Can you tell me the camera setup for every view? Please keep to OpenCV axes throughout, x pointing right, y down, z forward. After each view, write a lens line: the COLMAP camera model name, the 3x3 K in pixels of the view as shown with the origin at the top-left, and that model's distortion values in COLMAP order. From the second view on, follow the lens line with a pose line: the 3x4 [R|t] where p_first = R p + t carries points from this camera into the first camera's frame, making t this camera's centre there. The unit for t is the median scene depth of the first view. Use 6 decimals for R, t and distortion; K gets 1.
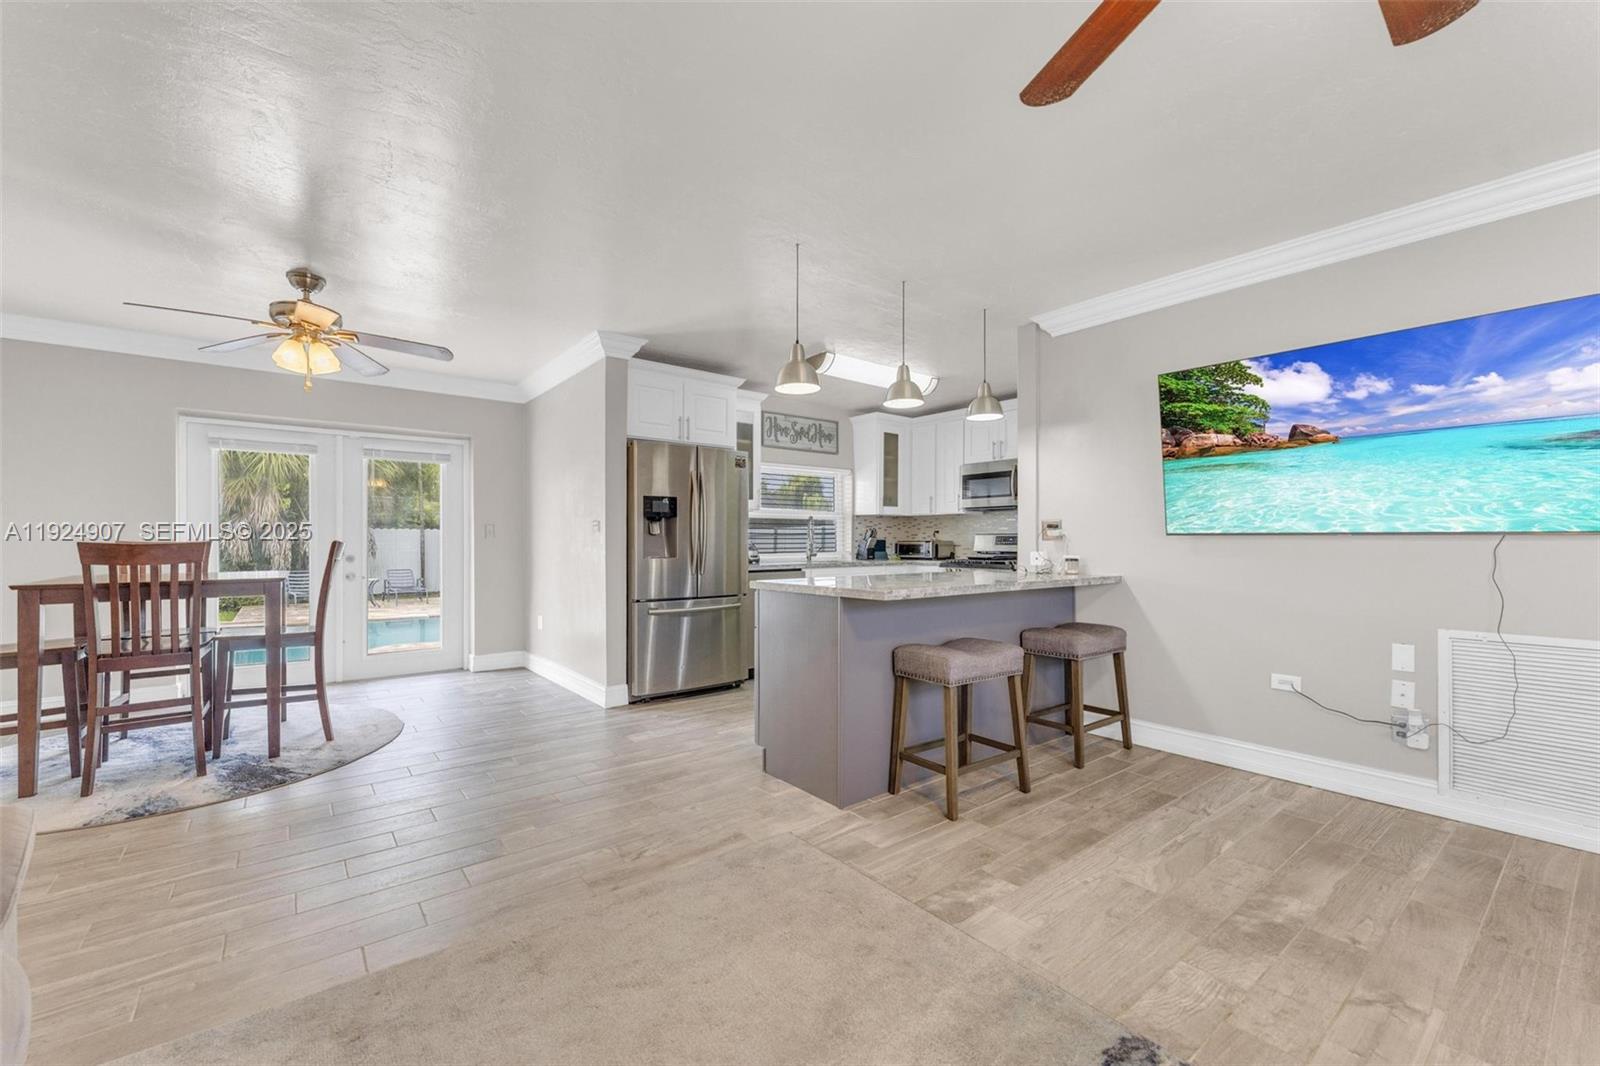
lens RADIAL K [[649.3, 0, 794.6], [0, 649.3, 550.0], [0, 0, 1]] dist [0.000606, 0.000017]
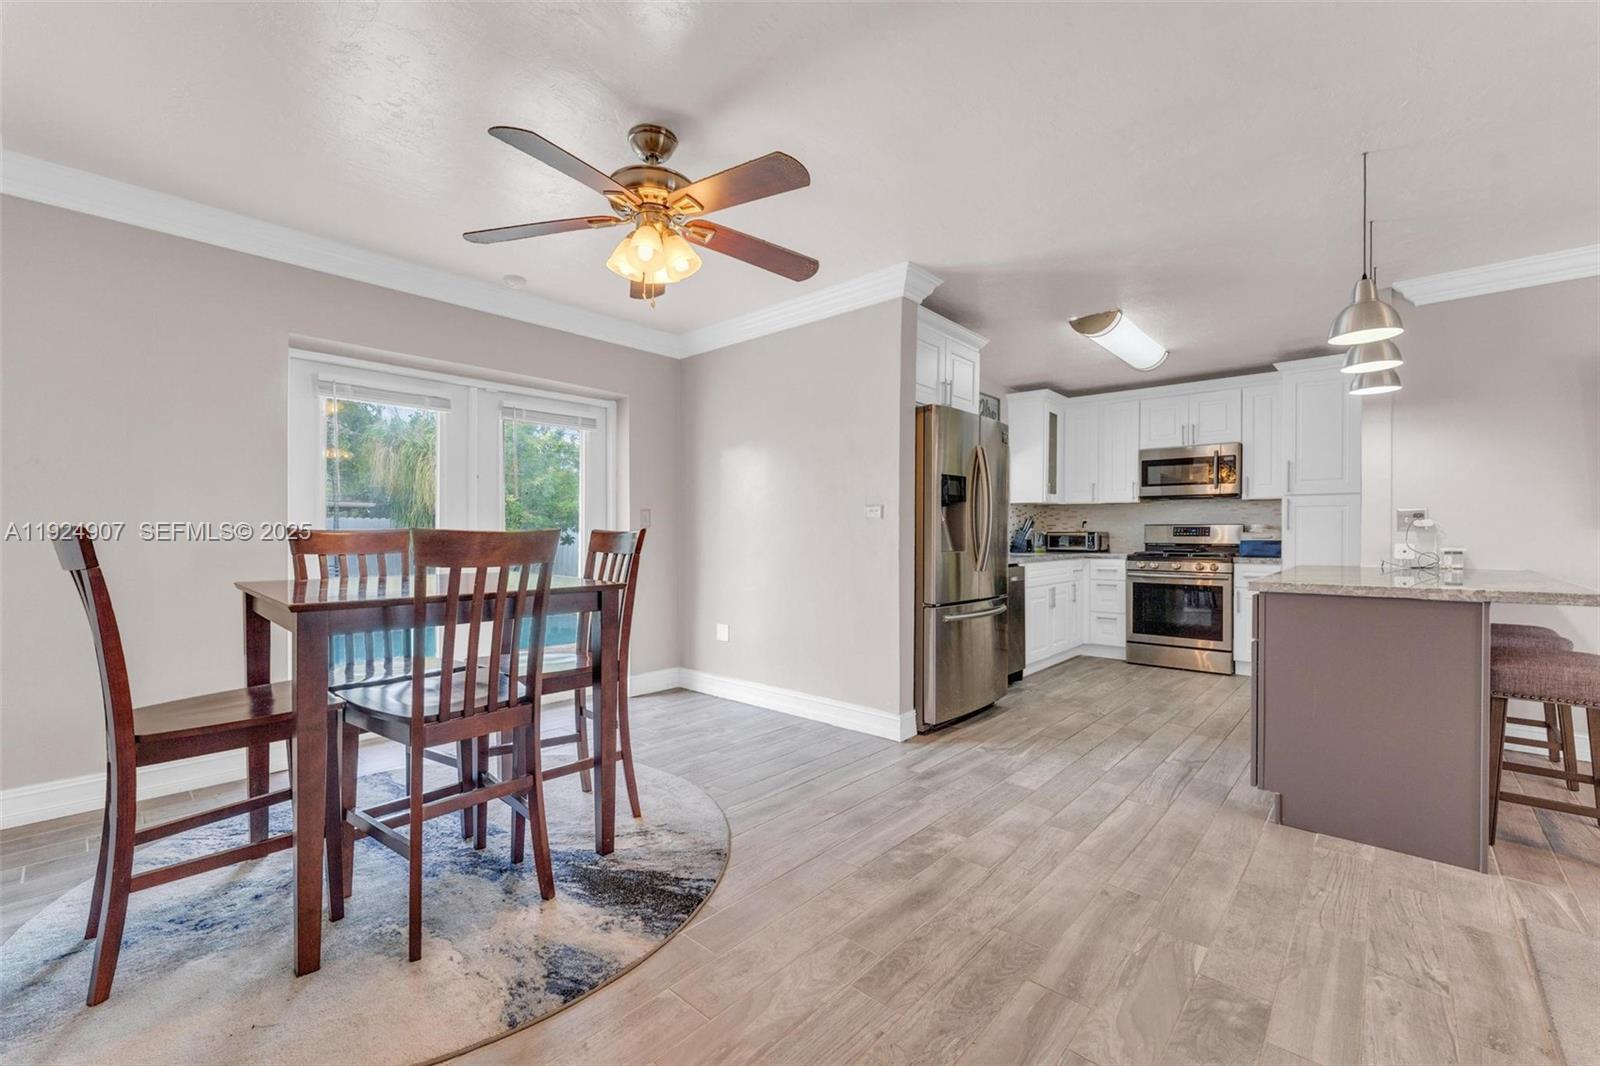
lens RADIAL K [[664.9, 0, 804.0], [0, 664.9, 538.7], [0, 0, 1]] dist [-0.000415, -0.000099]
pose [[0.984729, 0.001174, 0.174091, -0.535875], [-0.000361, 0.999989, -0.004702, -0.000005], [-0.174095, 0.004567, 0.984718, 0.217383]]
